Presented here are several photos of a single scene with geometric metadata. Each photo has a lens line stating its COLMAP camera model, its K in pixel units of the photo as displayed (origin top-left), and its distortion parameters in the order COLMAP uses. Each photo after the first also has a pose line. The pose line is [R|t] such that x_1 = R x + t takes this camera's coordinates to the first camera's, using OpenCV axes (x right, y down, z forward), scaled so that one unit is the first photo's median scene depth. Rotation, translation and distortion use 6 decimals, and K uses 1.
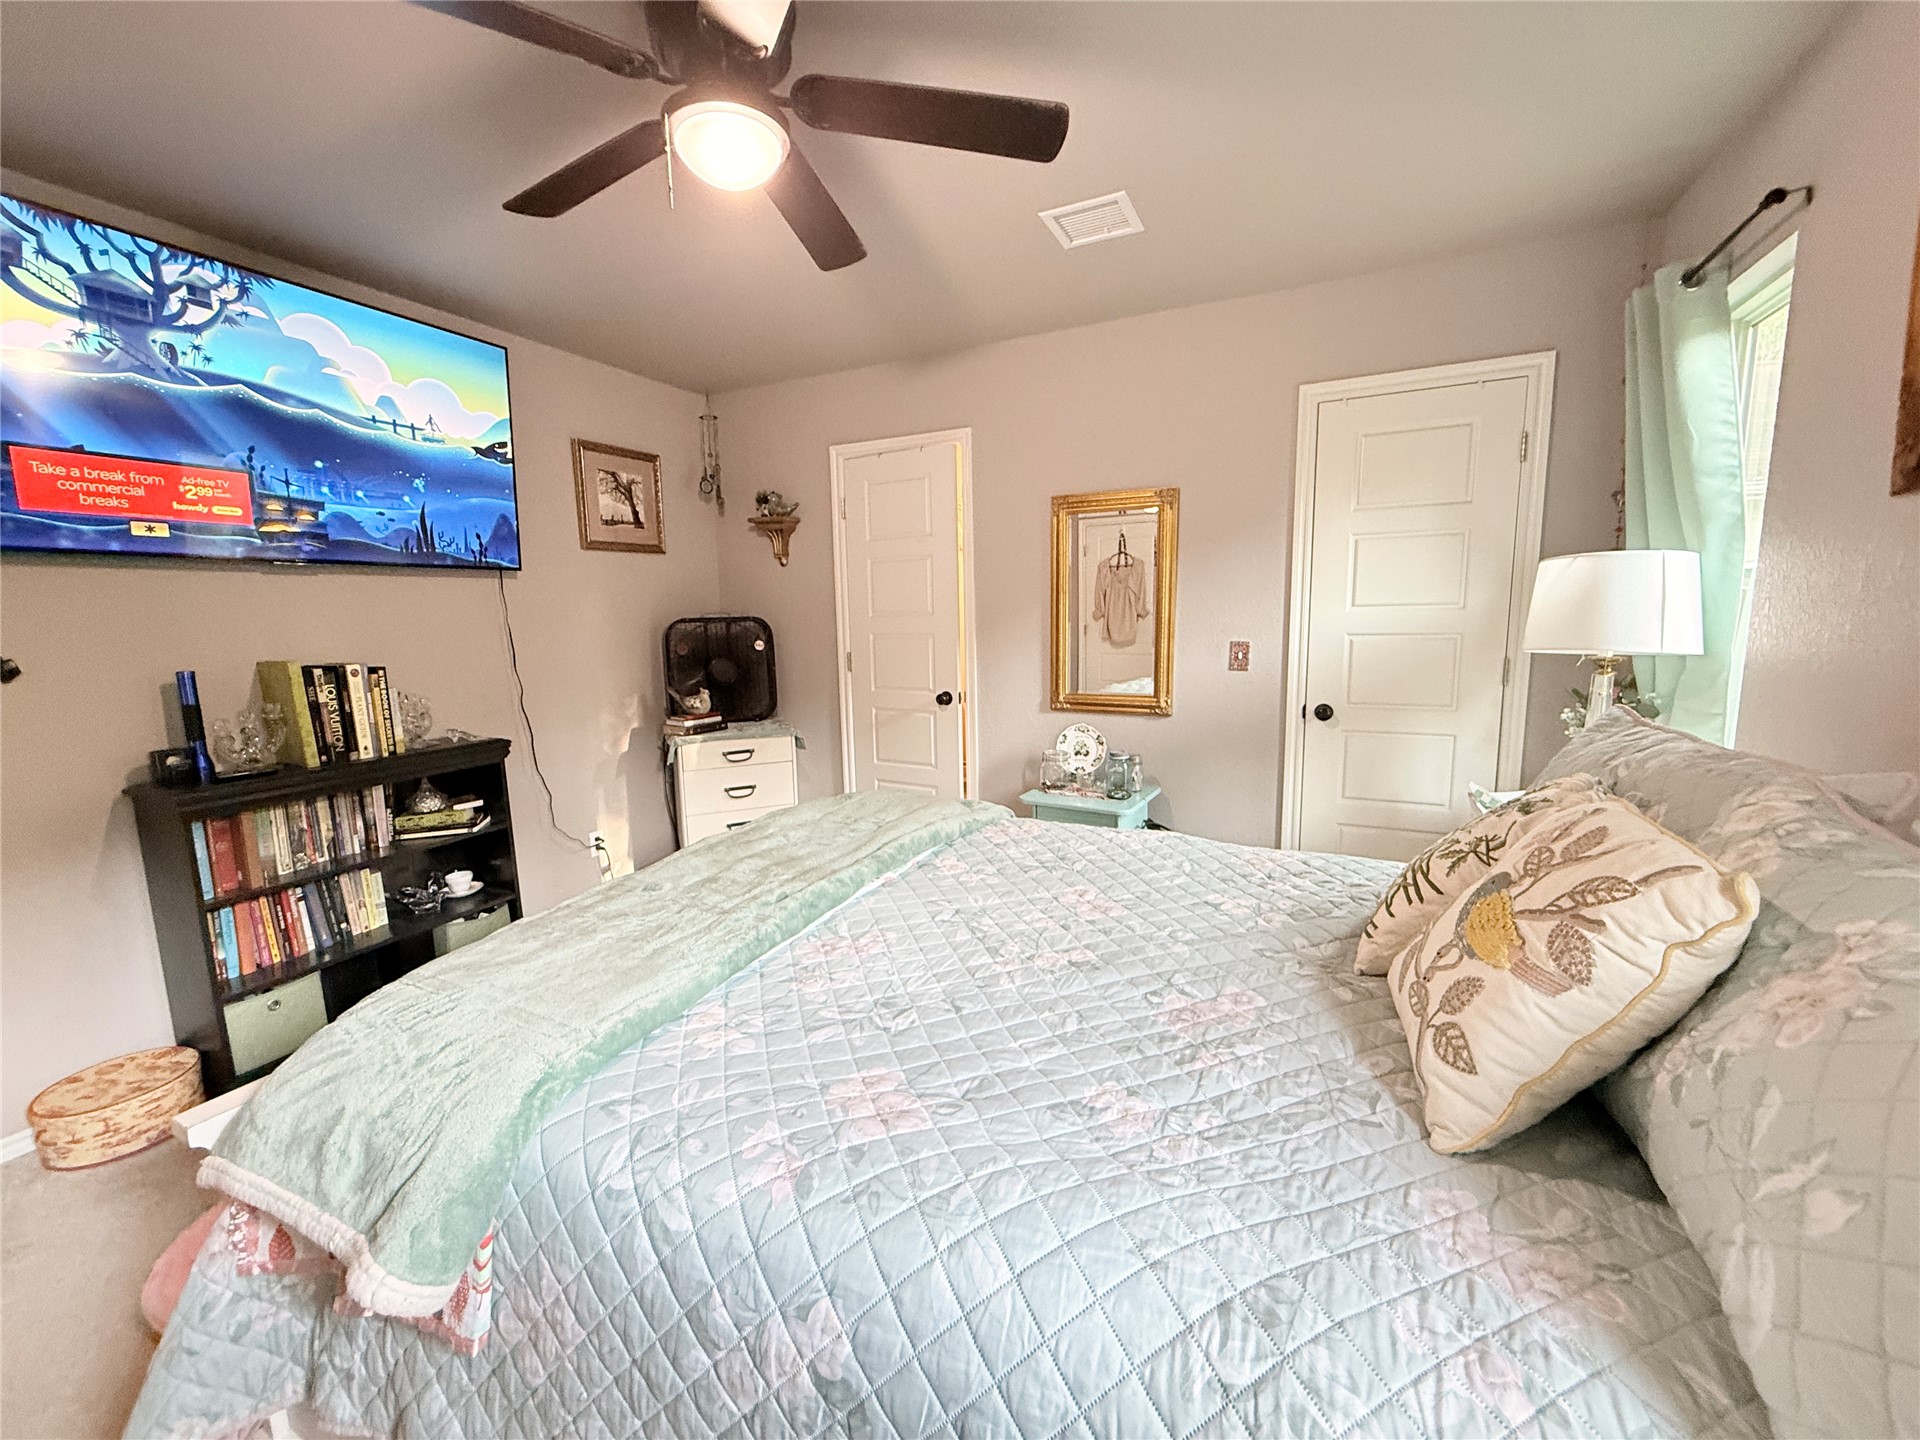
lens RADIAL K [[764.5, 0, 954.4], [0, 764.5, 721.6], [0, 0, 1]] dist [-0.000945, 0.000035]
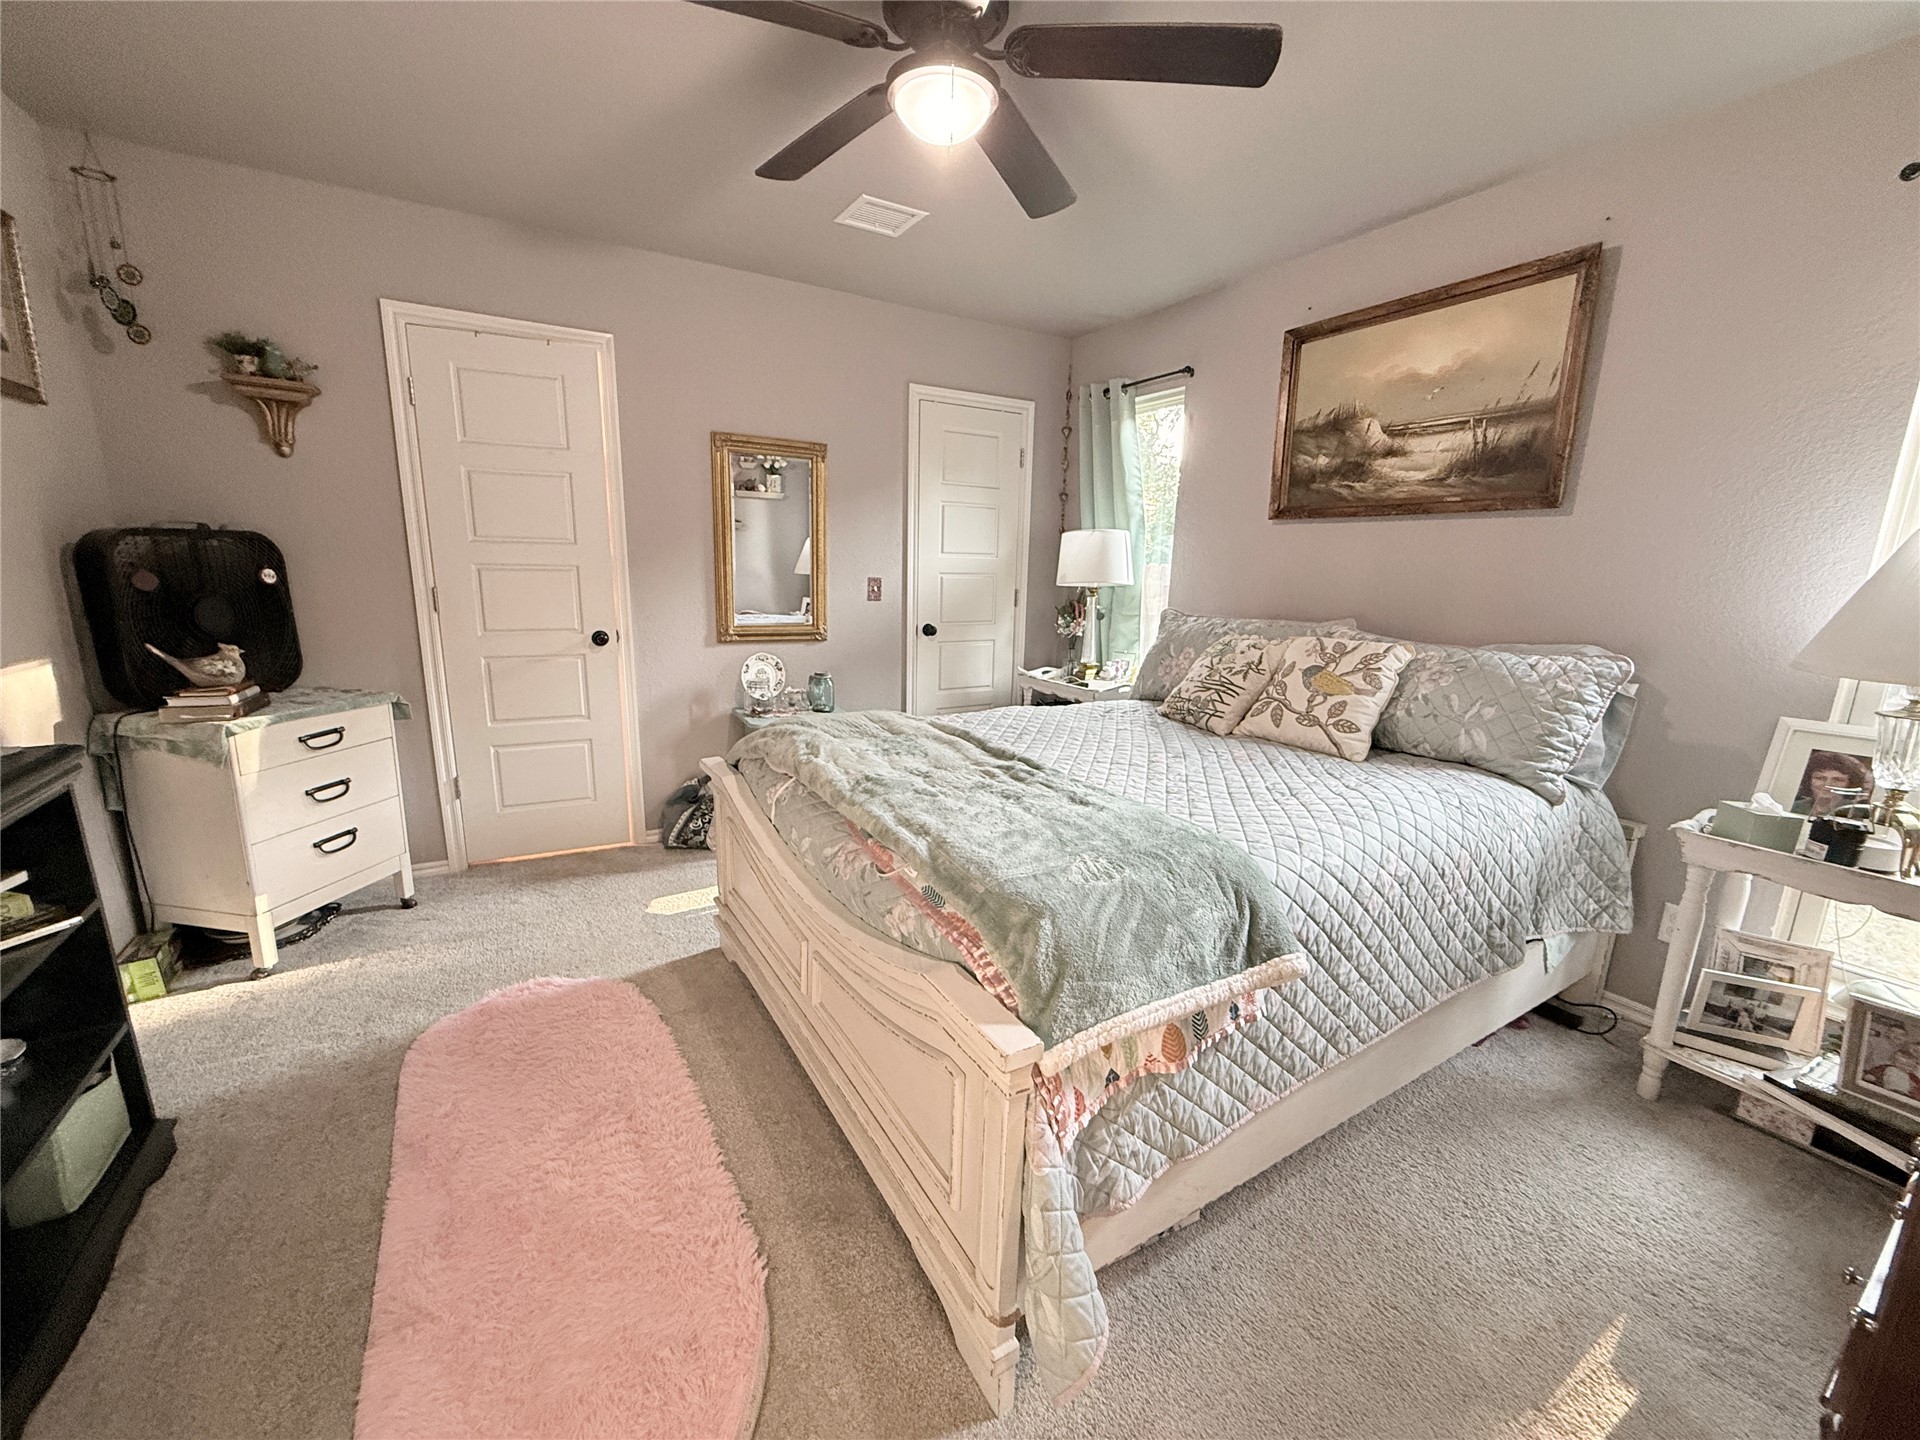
lens RADIAL K [[764.5, 0, 954.4], [0, 764.5, 721.6], [0, 0, 1]] dist [-0.000945, 0.000035]
pose [[0.549654, -0.141112, 0.823388, -0.563404], [0.084215, 0.989969, 0.113443, -0.000686], [-0.831137, 0.006987, 0.556024, 0.165558]]
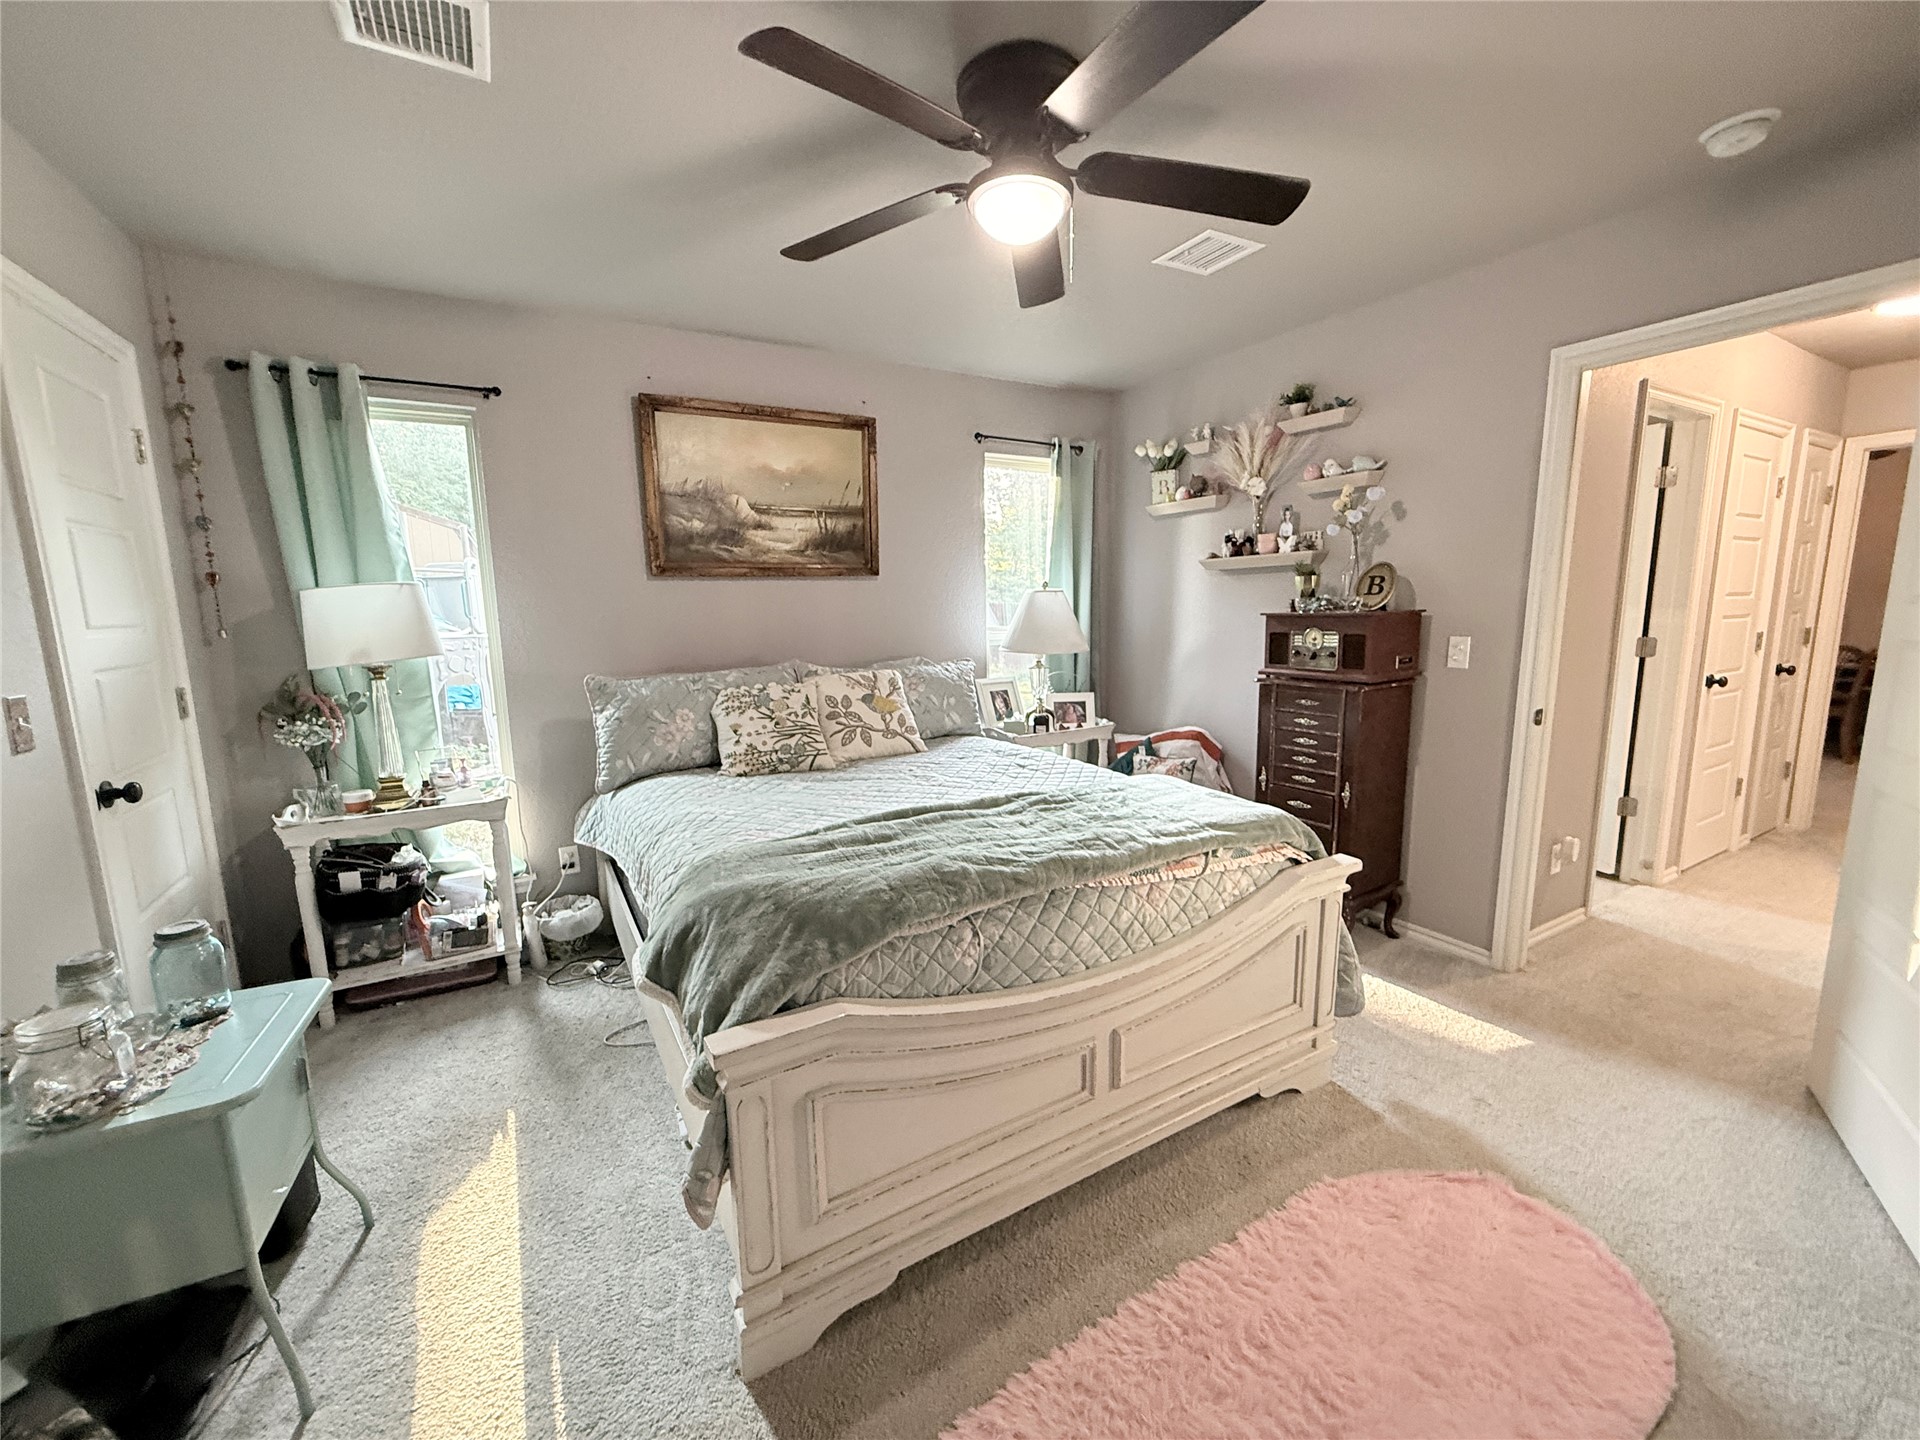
lens RADIAL K [[764.5, 0, 954.4], [0, 764.5, 721.6], [0, 0, 1]] dist [-0.000945, 0.000035]
pose [[-0.825843, -0.054802, 0.561230, -0.392983], [0.110847, 0.960071, 0.256857, -0.133764], [-0.552897, 0.274335, -0.786794, 0.942077]]
